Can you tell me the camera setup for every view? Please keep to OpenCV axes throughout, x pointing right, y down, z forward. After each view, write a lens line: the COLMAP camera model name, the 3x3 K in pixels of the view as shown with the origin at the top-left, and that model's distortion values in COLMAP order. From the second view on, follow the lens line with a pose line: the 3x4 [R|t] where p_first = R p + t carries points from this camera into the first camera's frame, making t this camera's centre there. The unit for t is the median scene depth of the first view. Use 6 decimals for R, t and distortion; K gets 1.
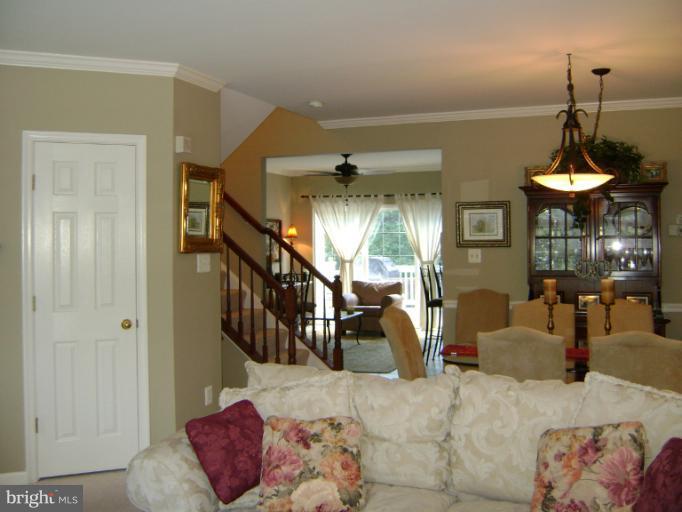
lens RADIAL K [[722.1, 0, 343.4], [0, 722.1, 225.3], [0, 0, 1]] dist [-0.120494, 0.046071]
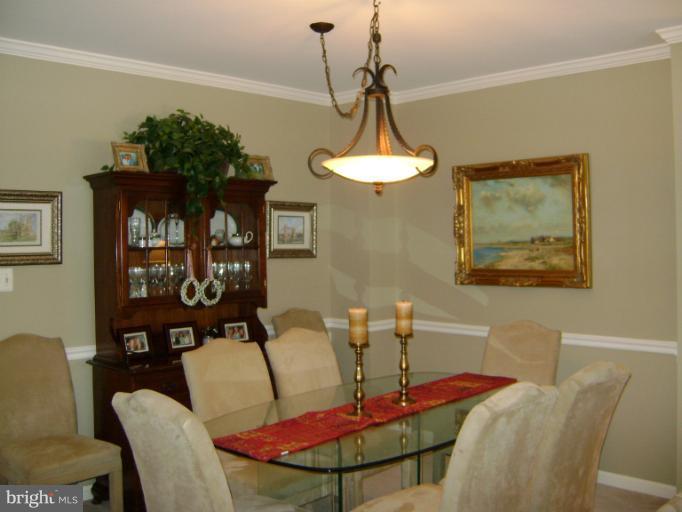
lens RADIAL K [[722.1, 0, 343.4], [0, 722.1, 225.3], [0, 0, 1]] dist [-0.120494, 0.046071]
pose [[0.428095, 0.021616, 0.903475, -0.265014], [-0.007751, 0.999765, -0.020247, 0.007231], [-0.903701, 0.001665, 0.428162, 0.558044]]
